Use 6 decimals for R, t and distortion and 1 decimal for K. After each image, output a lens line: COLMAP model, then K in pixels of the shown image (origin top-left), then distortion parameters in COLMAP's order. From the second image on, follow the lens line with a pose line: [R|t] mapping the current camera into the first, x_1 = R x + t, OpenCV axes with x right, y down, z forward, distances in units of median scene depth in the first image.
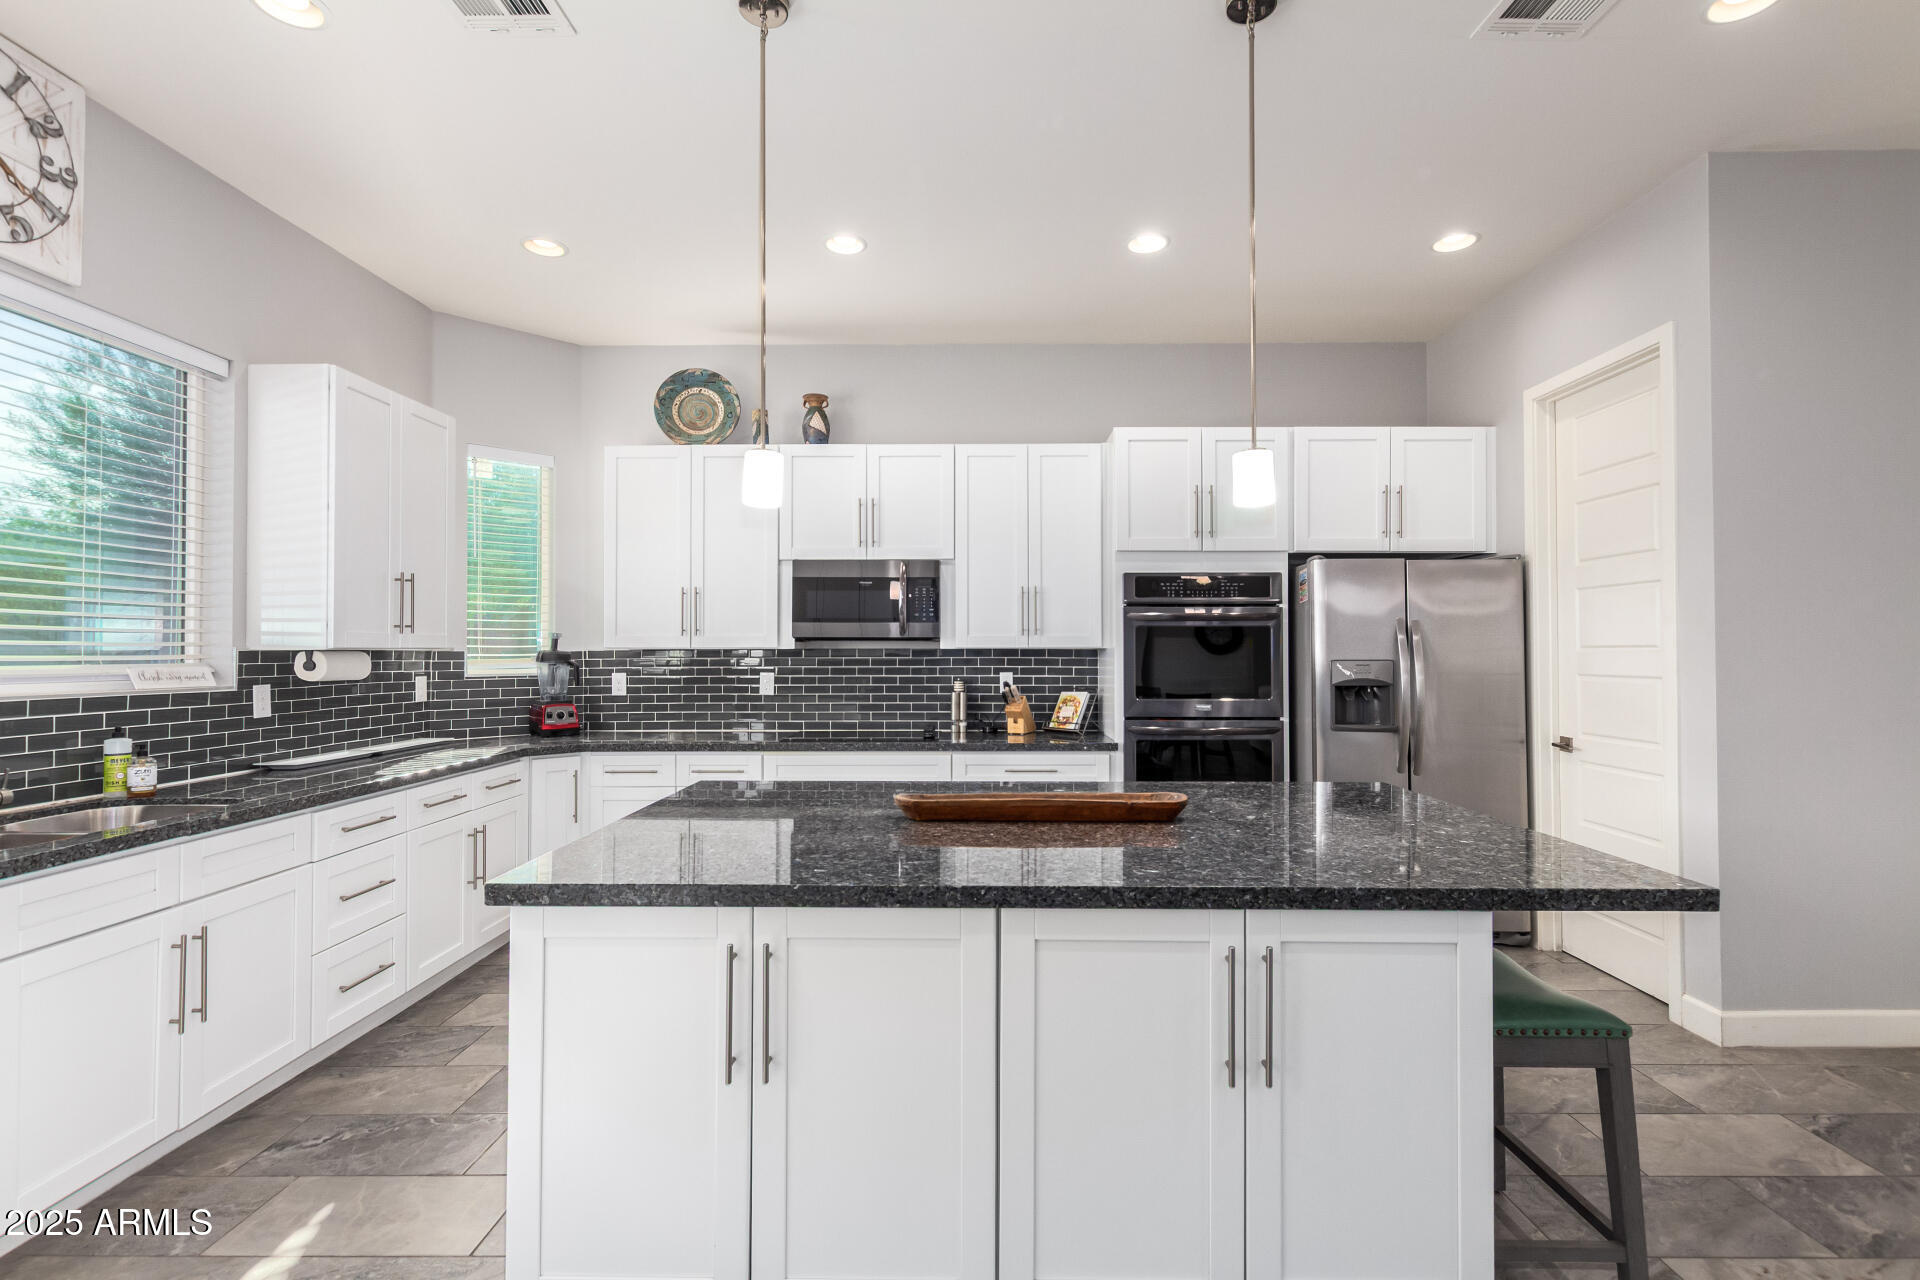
lens RADIAL K [[880.8, 0, 956.7], [0, 880.8, 632.0], [0, 0, 1]] dist [0.007364, -0.004226]
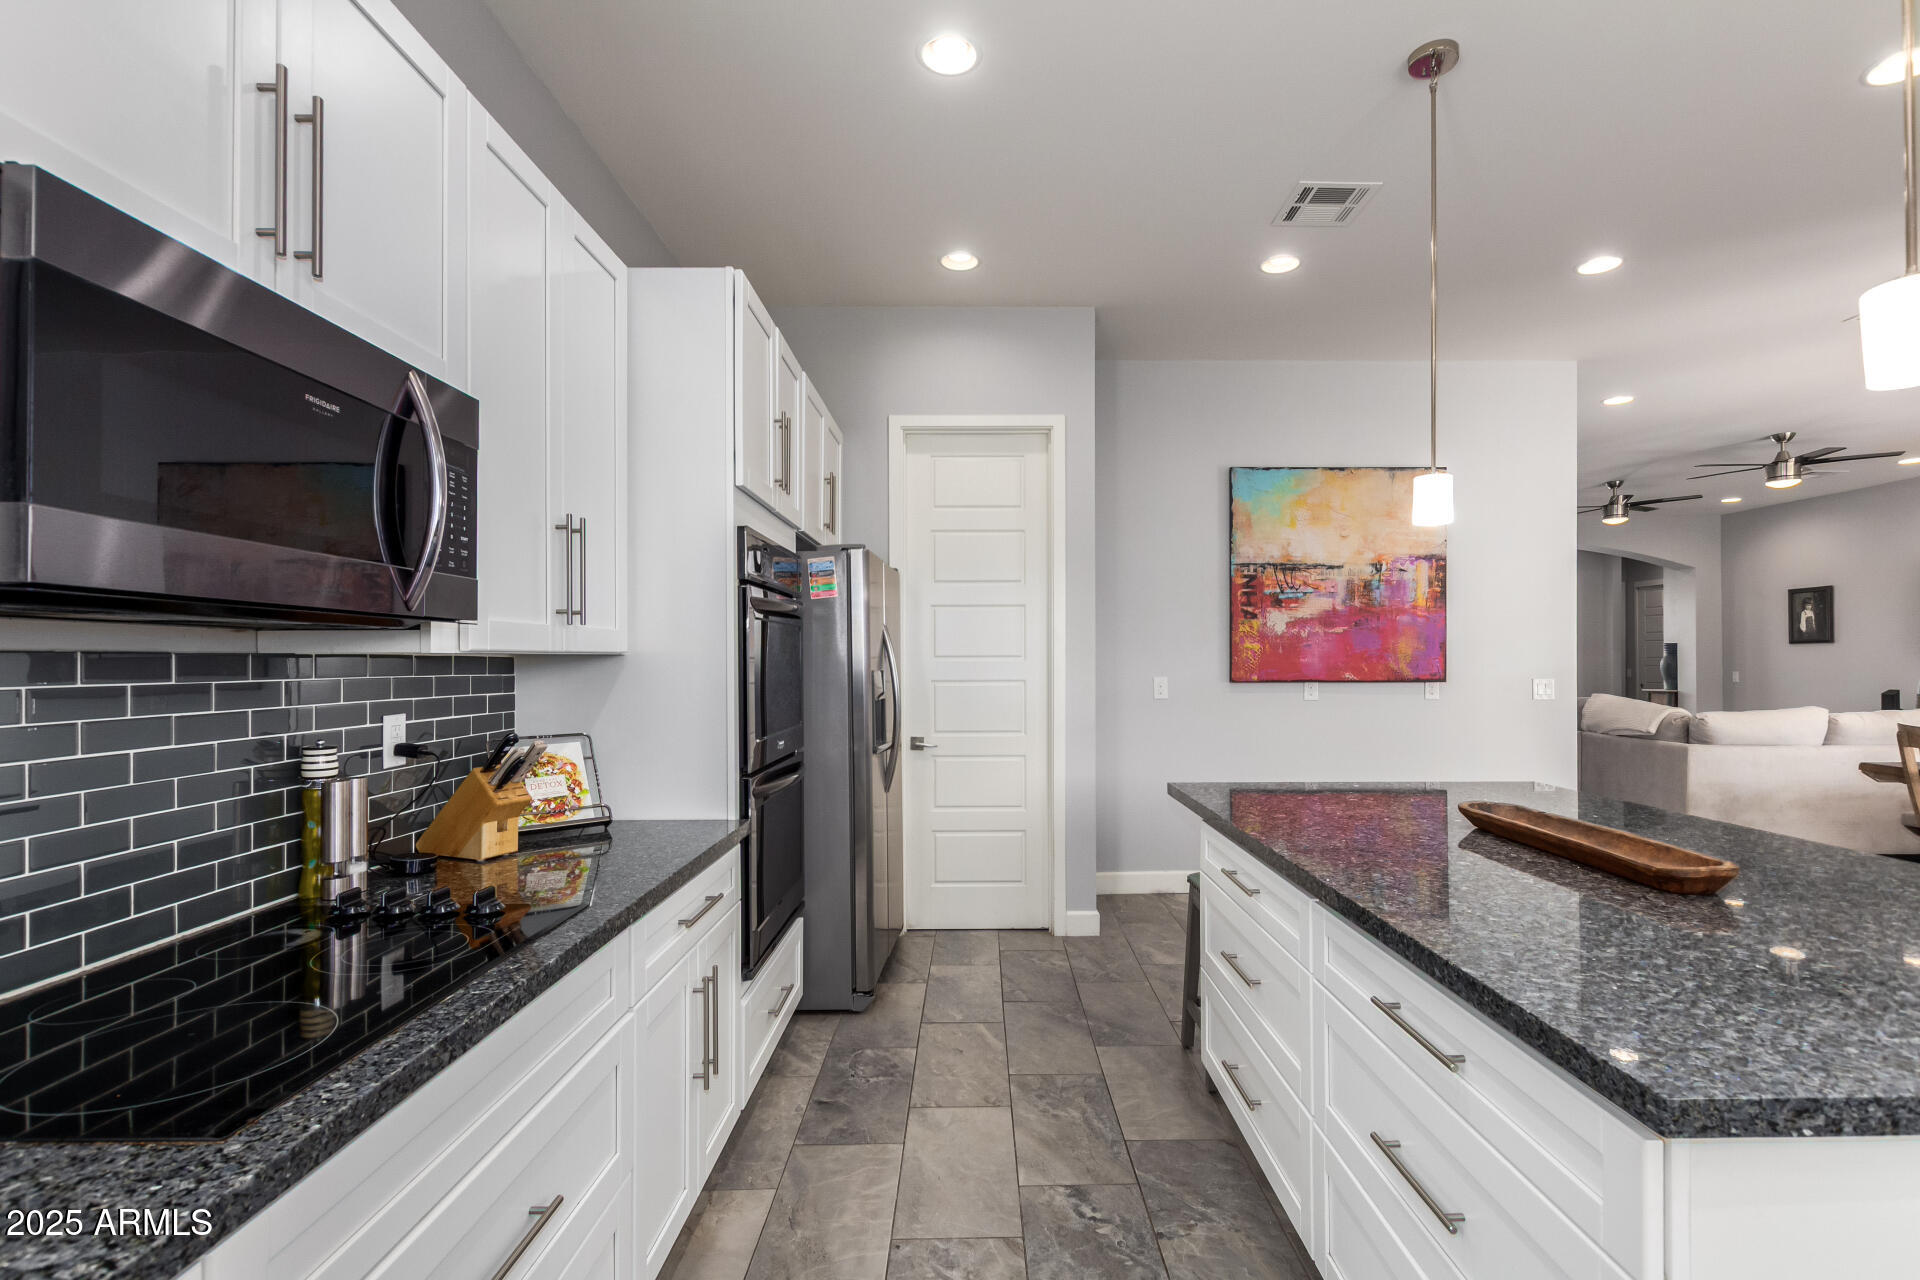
lens RADIAL K [[880.8, 0, 975.6], [0, 880.8, 656.8], [0, 0, 1]] dist [0.007364, -0.004226]
pose [[-0.013732, 0.006063, 0.999887, -0.375784], [-0.018214, 0.999814, -0.006313, 0.019337], [-0.999740, -0.018299, -0.013619, 0.820481]]
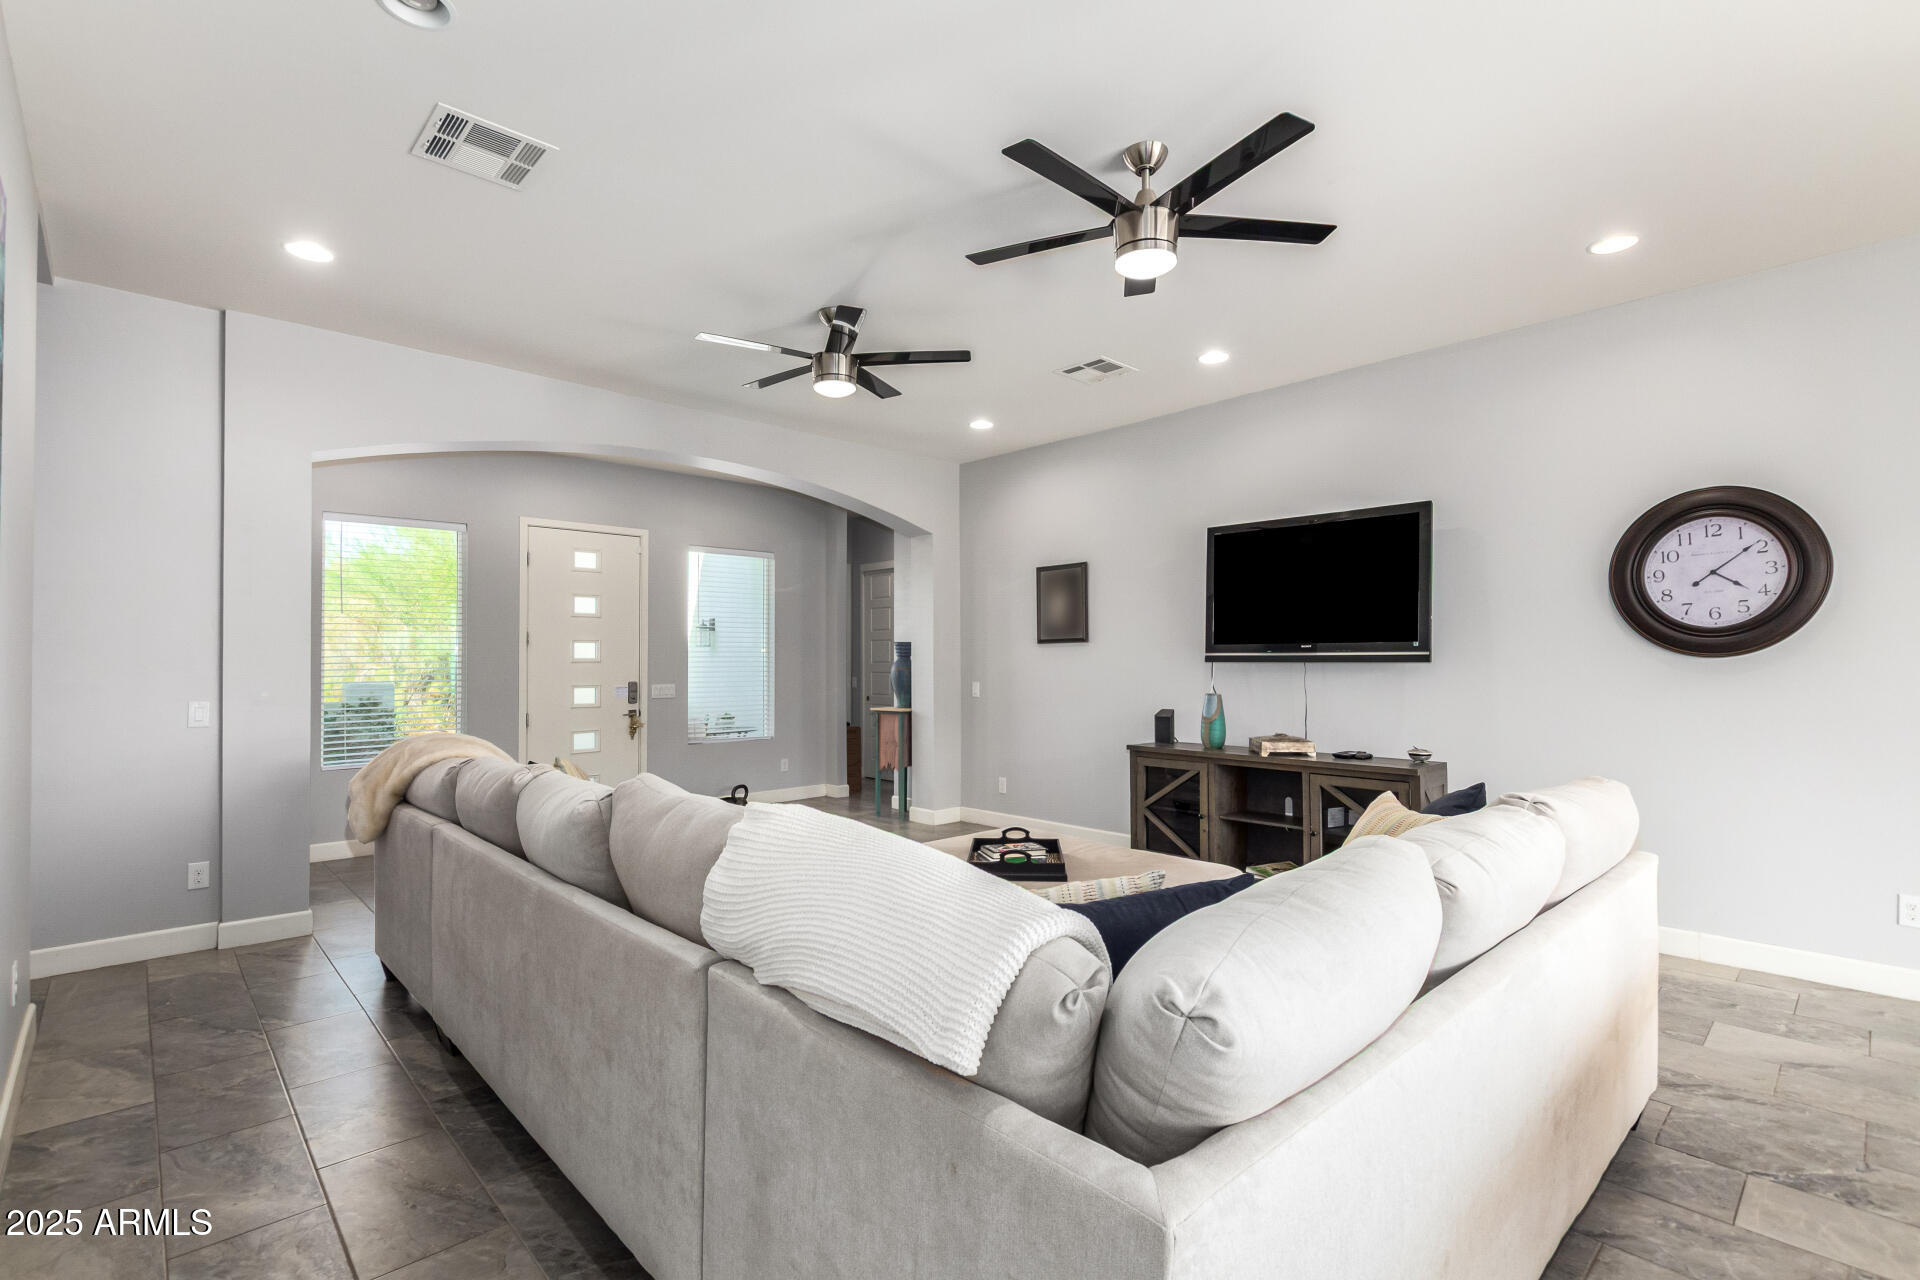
lens RADIAL K [[880.8, 0, 963.5], [0, 880.8, 648.6], [0, 0, 1]] dist [0.007364, -0.004226]
pose [[-0.699643, 0.015183, 0.714332, 0.740251], [-0.009806, 0.999476, -0.030848, -0.004668], [-0.714426, -0.028587, -0.699127, -0.024602]]
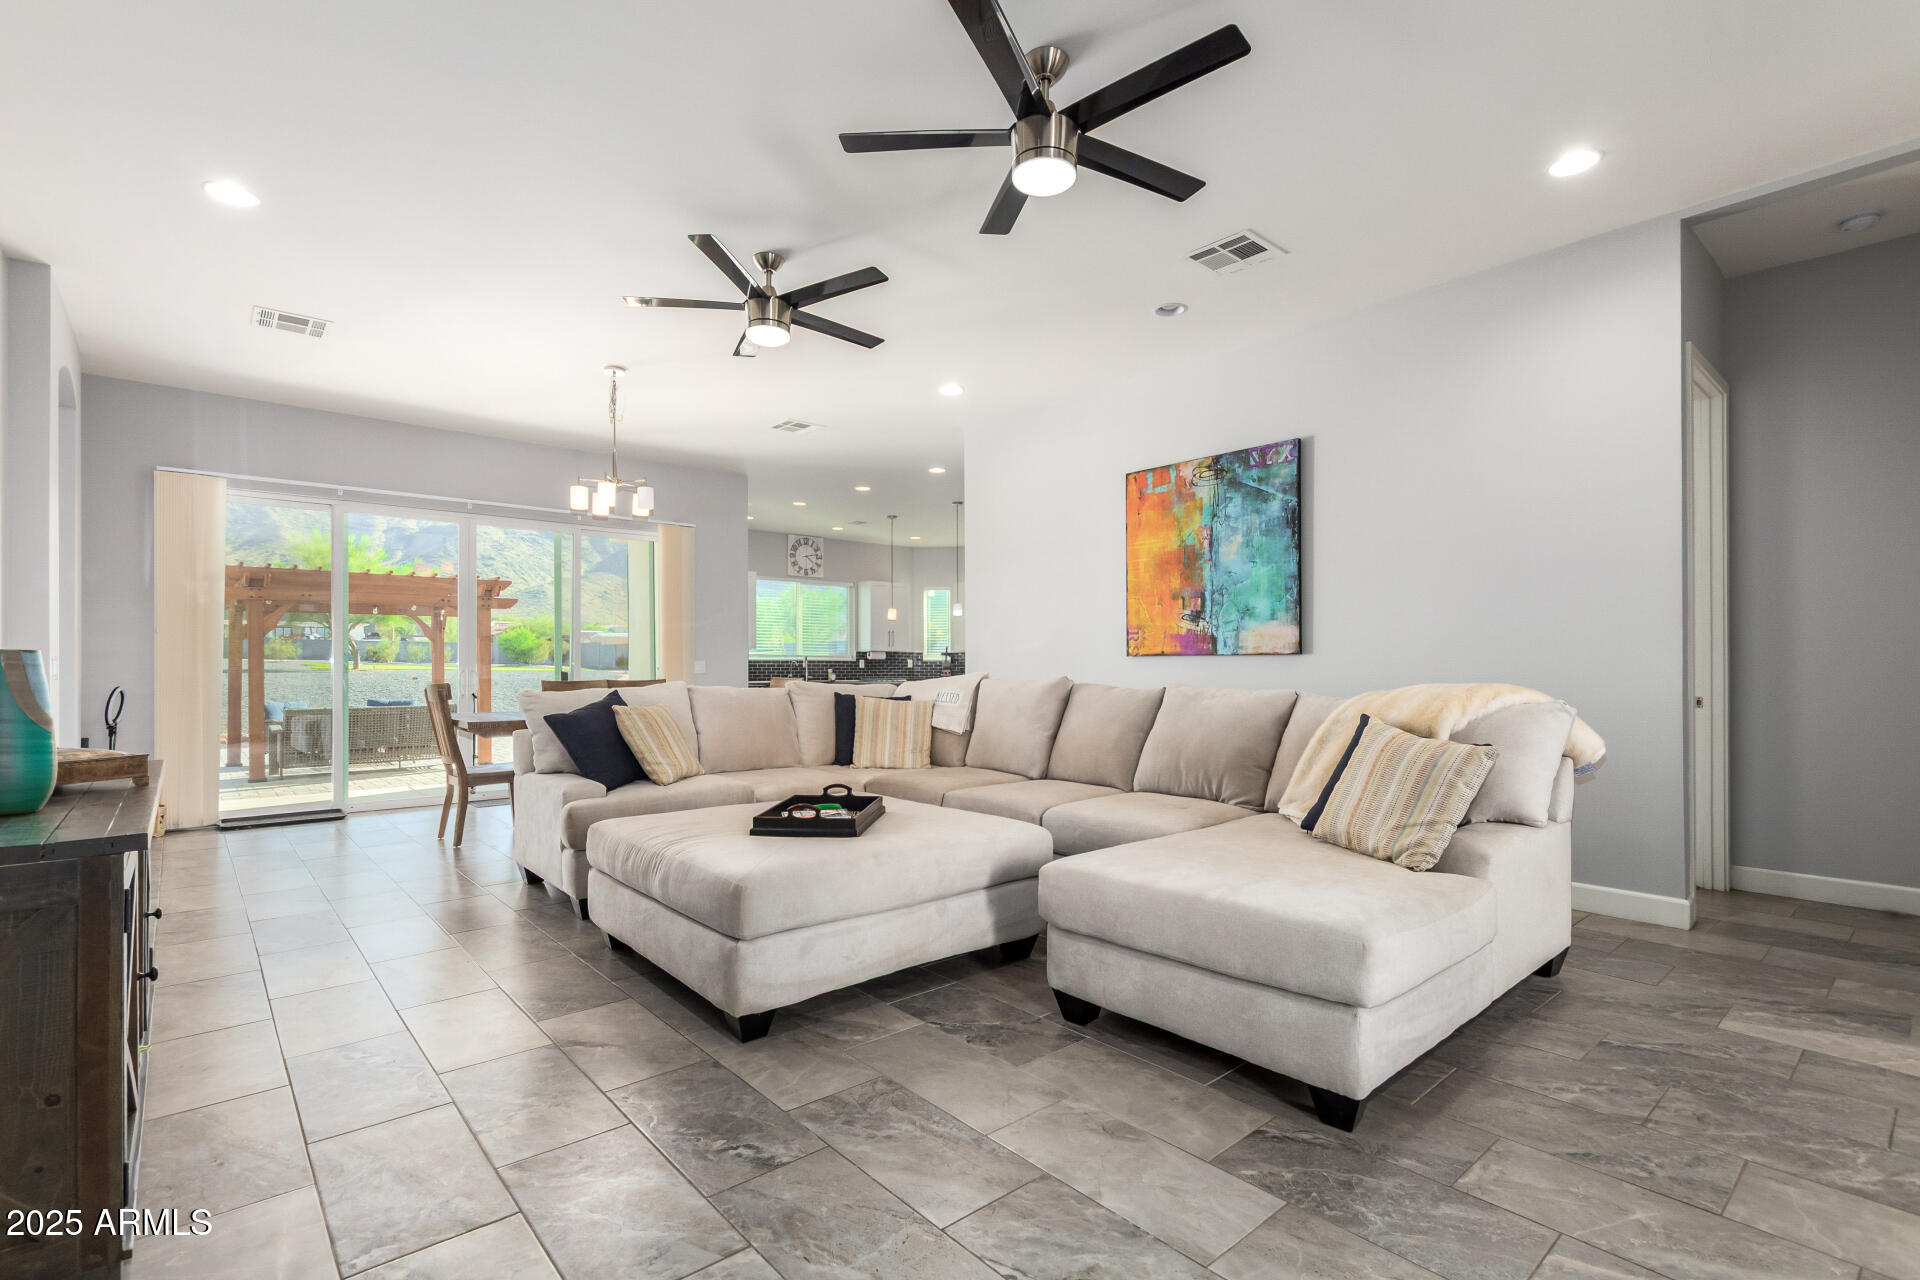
lens RADIAL K [[880.8, 0, 967.3], [0, 880.8, 673.9], [0, 0, 1]] dist [0.007364, -0.004226]
pose [[0.672886, 0.007782, -0.739705, 1.947004], [0.014961, 0.999597, 0.024125, 0.025097], [0.739595, -0.027300, 0.672498, -1.057723]]
